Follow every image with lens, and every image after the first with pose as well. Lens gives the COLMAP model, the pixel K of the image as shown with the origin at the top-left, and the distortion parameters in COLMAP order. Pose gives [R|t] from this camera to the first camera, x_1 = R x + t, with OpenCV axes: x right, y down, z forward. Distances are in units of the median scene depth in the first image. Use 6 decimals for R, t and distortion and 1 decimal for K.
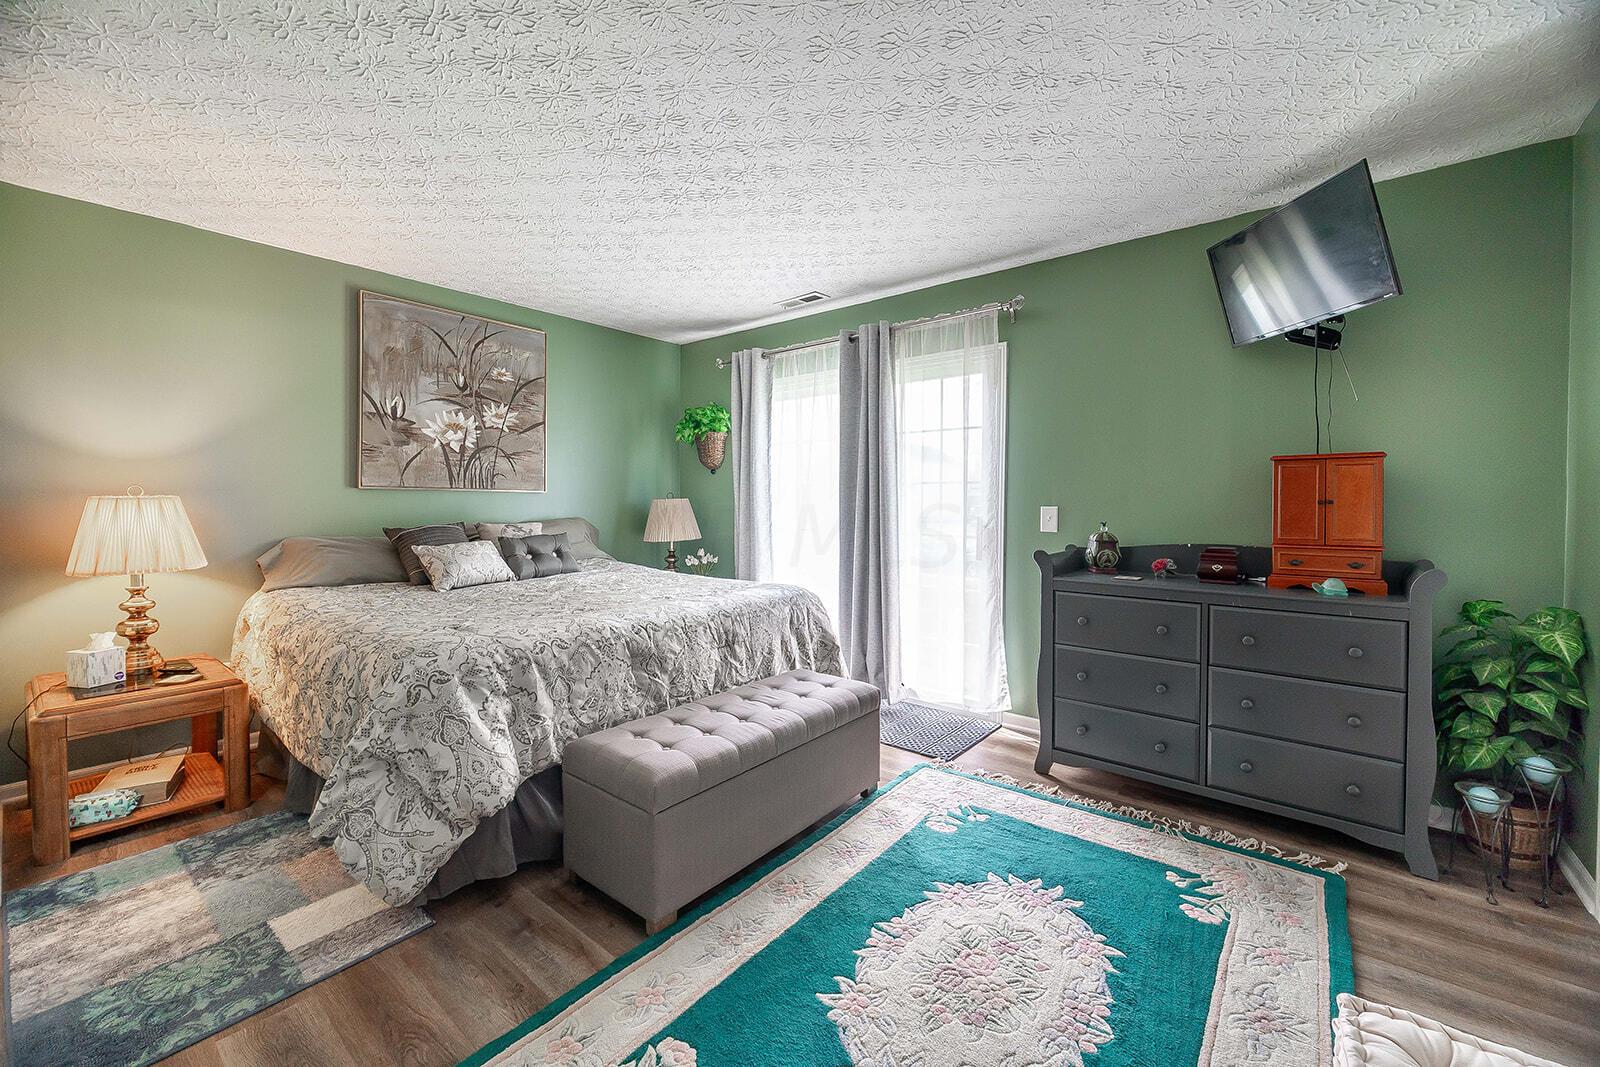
lens RADIAL K [[676.7, 0, 781.6], [0, 676.7, 510.6], [0, 0, 1]] dist [0.000351, -0.000565]
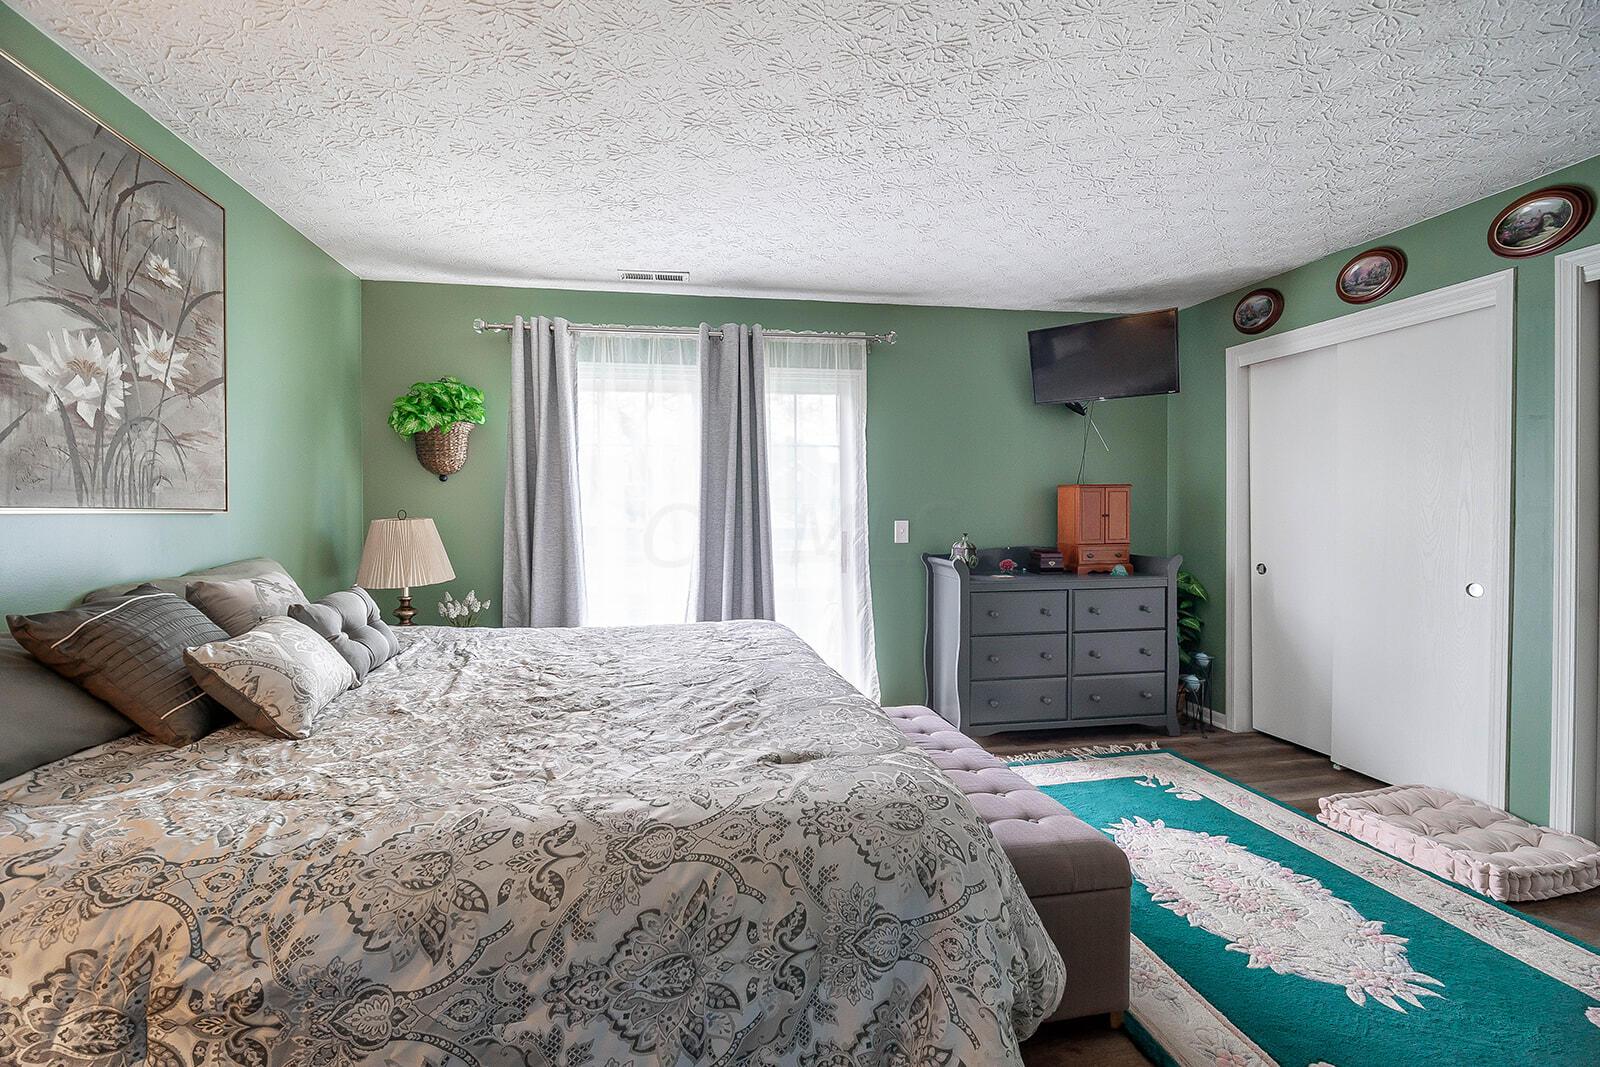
lens RADIAL K [[694.3, 0, 766.1], [0, 694.3, 513.1], [0, 0, 1]] dist [-0.003353, -0.000651]
pose [[0.626561, -0.014856, 0.779231, -0.576769], [0.018235, 0.999824, 0.004399, -0.024749], [-0.779159, 0.011453, 0.626721, 0.387603]]
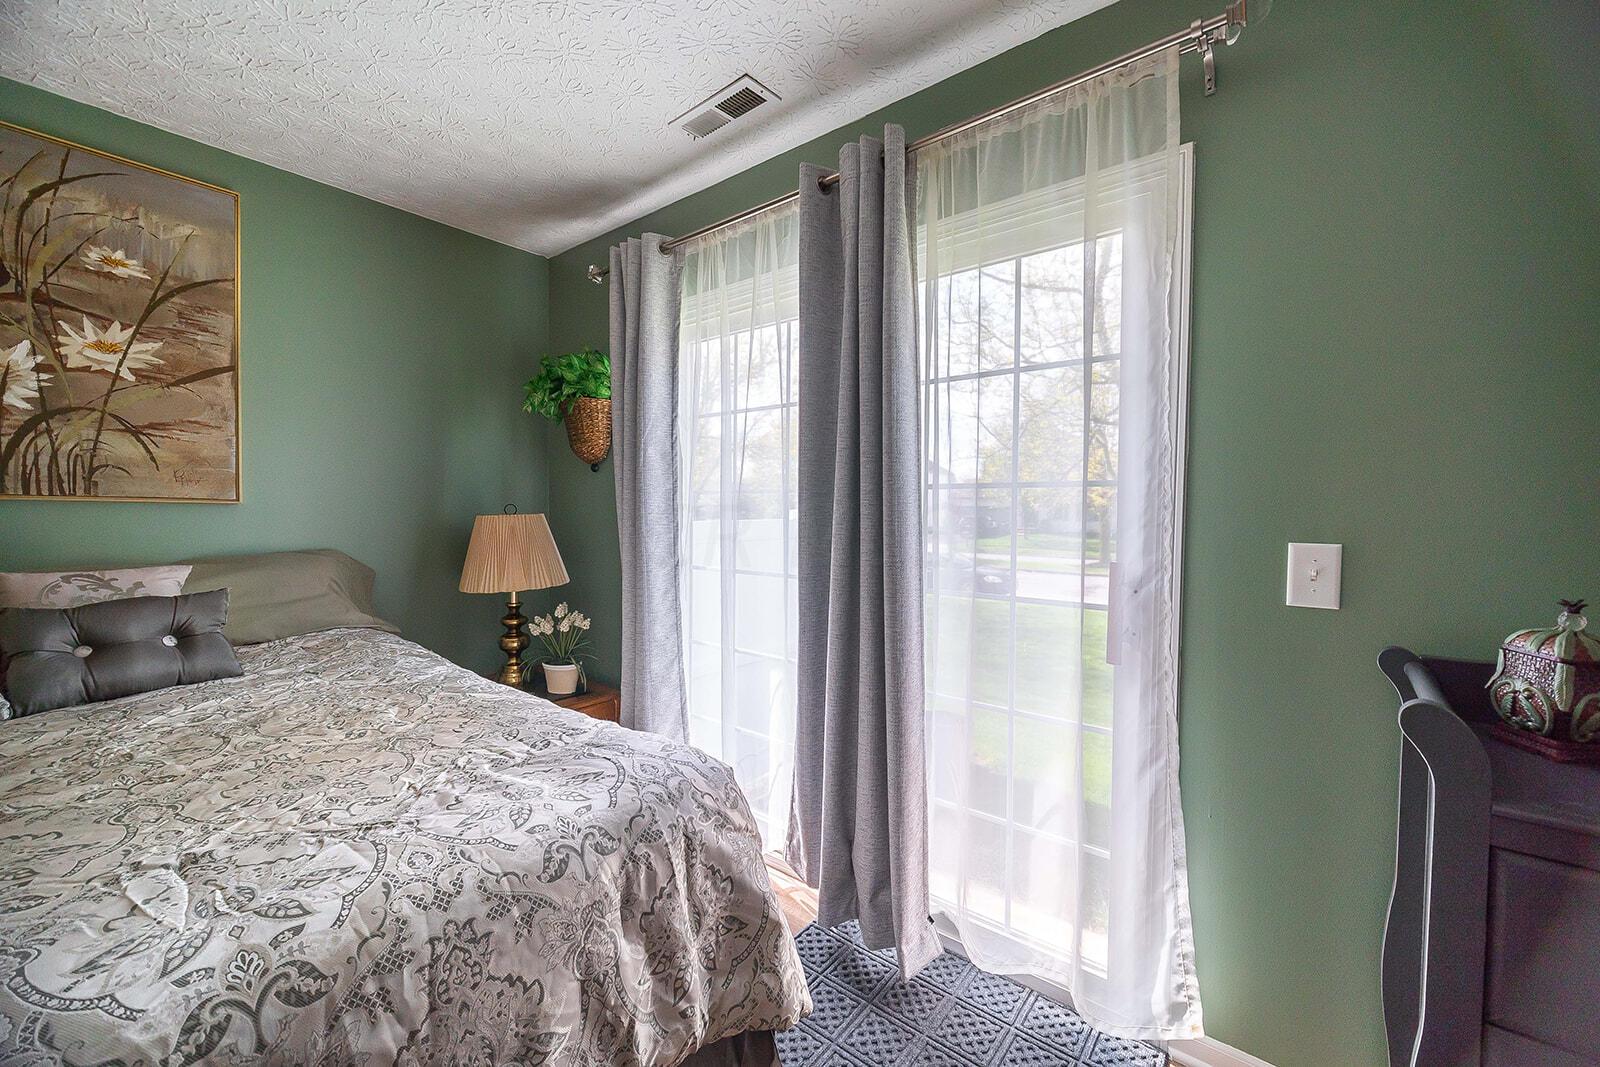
lens RADIAL K [[639.0, 0, 798.0], [0, 639.0, 528.7], [0, 0, 1]] dist [-0.002269, -0.000862]
pose [[0.999256, 0.001048, 0.038541, 0.069857], [-0.001664, 0.999871, 0.015961, -0.018012], [-0.038519, -0.016013, 0.999130, 0.562023]]
